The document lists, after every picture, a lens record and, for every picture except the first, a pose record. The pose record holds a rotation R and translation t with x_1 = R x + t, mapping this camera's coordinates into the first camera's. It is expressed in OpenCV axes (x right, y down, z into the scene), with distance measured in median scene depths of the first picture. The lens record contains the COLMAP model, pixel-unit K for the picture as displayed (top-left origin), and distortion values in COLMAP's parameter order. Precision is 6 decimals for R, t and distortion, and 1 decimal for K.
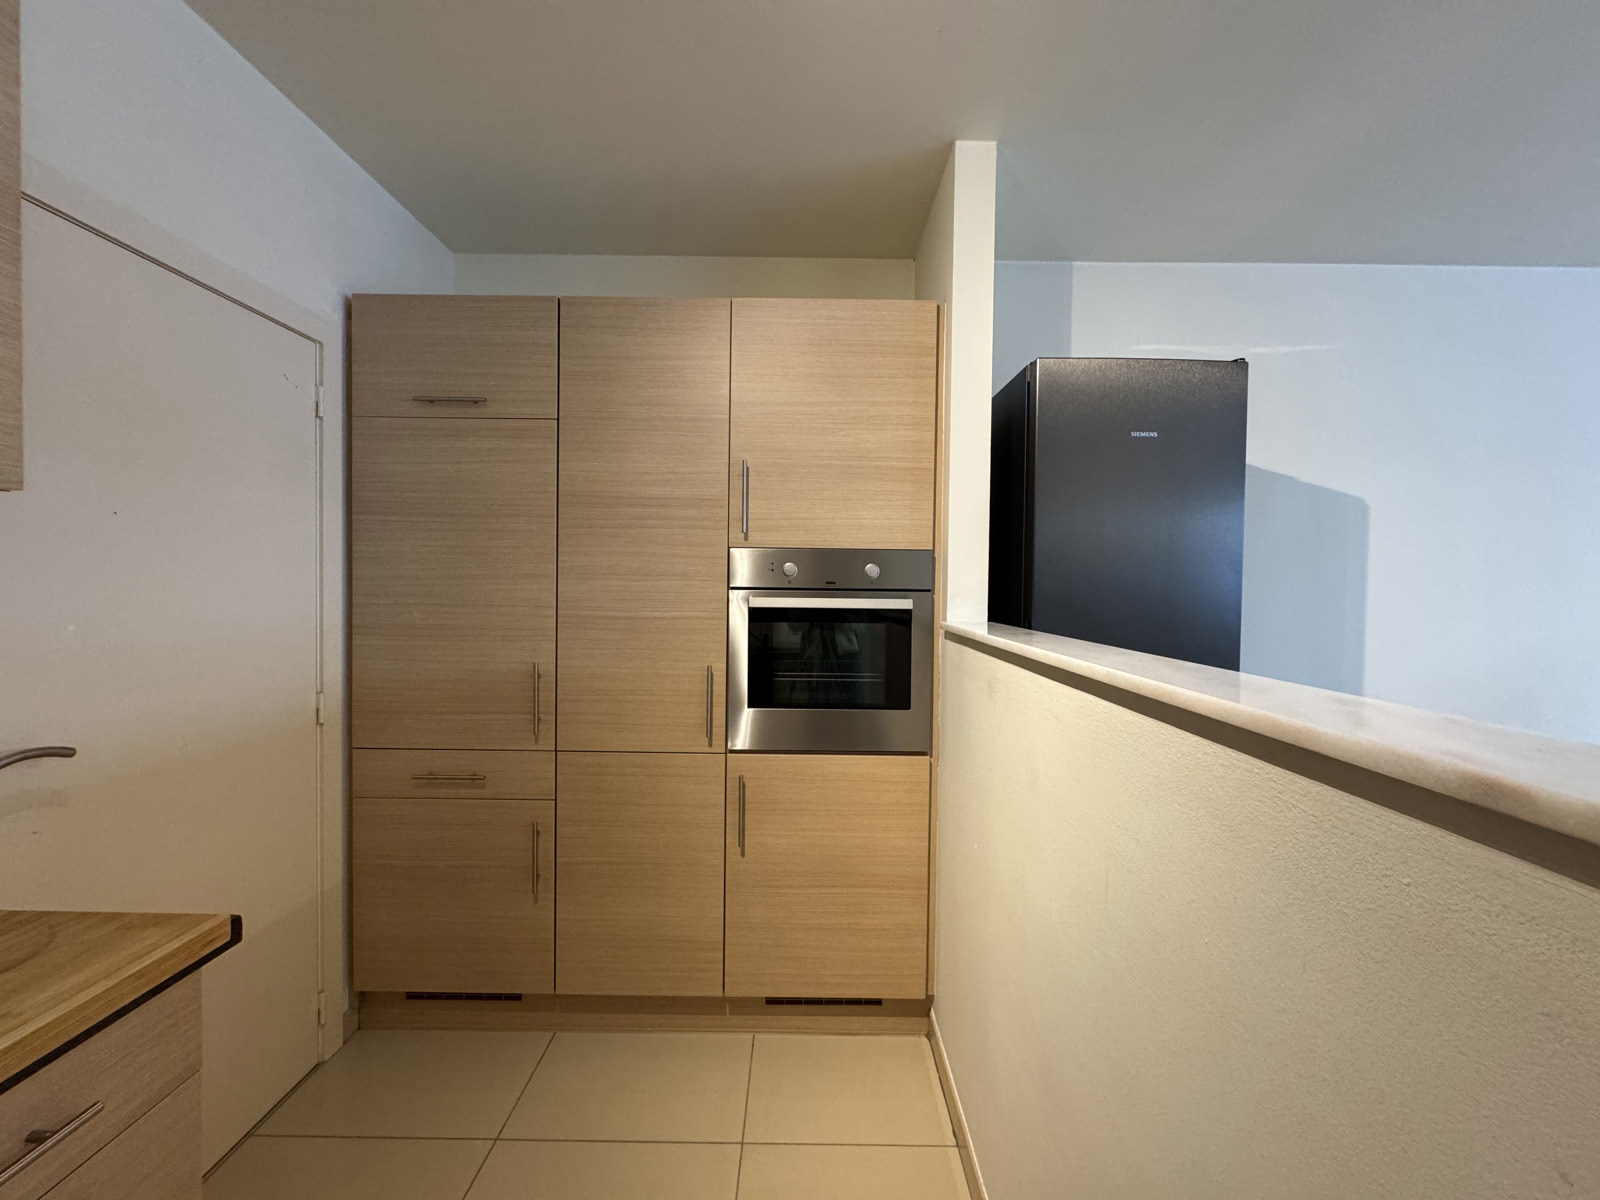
lens RADIAL K [[636.6, 0, 802.2], [0, 636.6, 593.5], [0, 0, 1]] dist [0.000536, 0.000133]
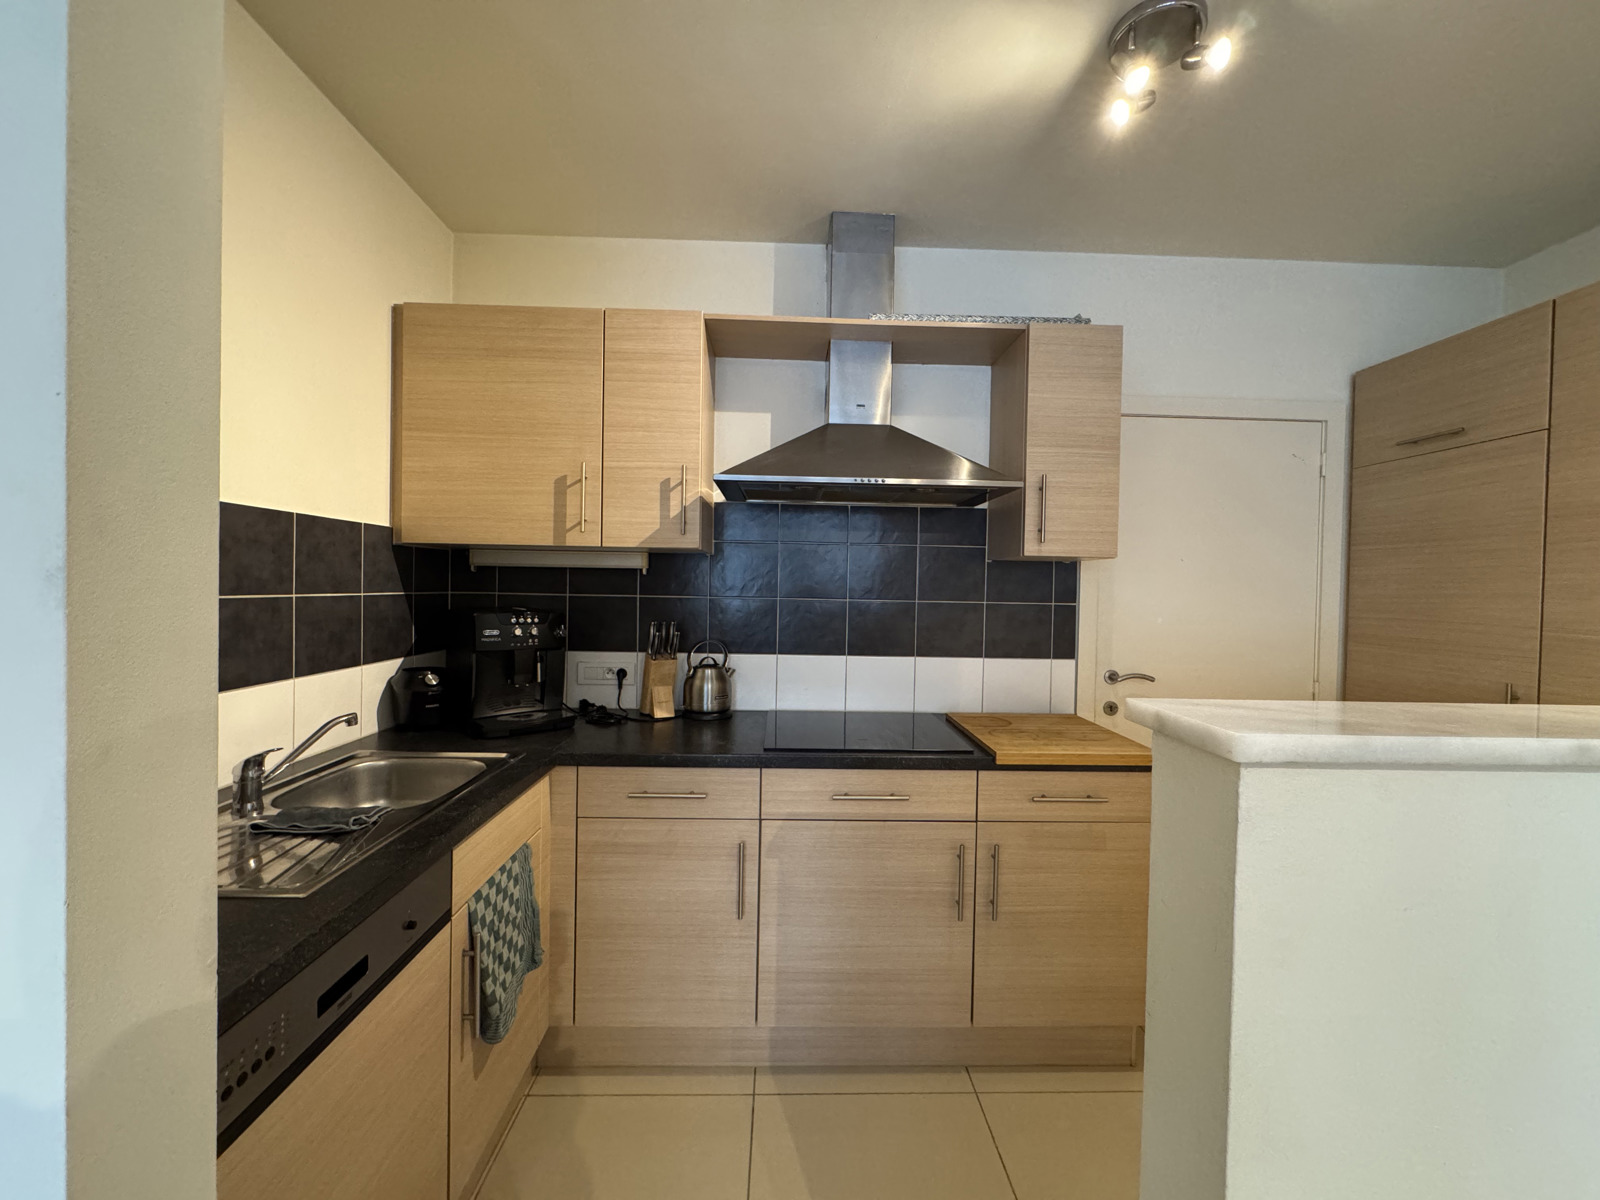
lens RADIAL K [[636.6, 0, 801.4], [0, 636.6, 598.9], [0, 0, 1]] dist [0.000536, 0.000133]
pose [[0.032827, 0.007311, -0.999434, 0.522460], [-0.035480, 0.999351, 0.006145, 0.010896], [0.998831, 0.035259, 0.033065, -0.126016]]
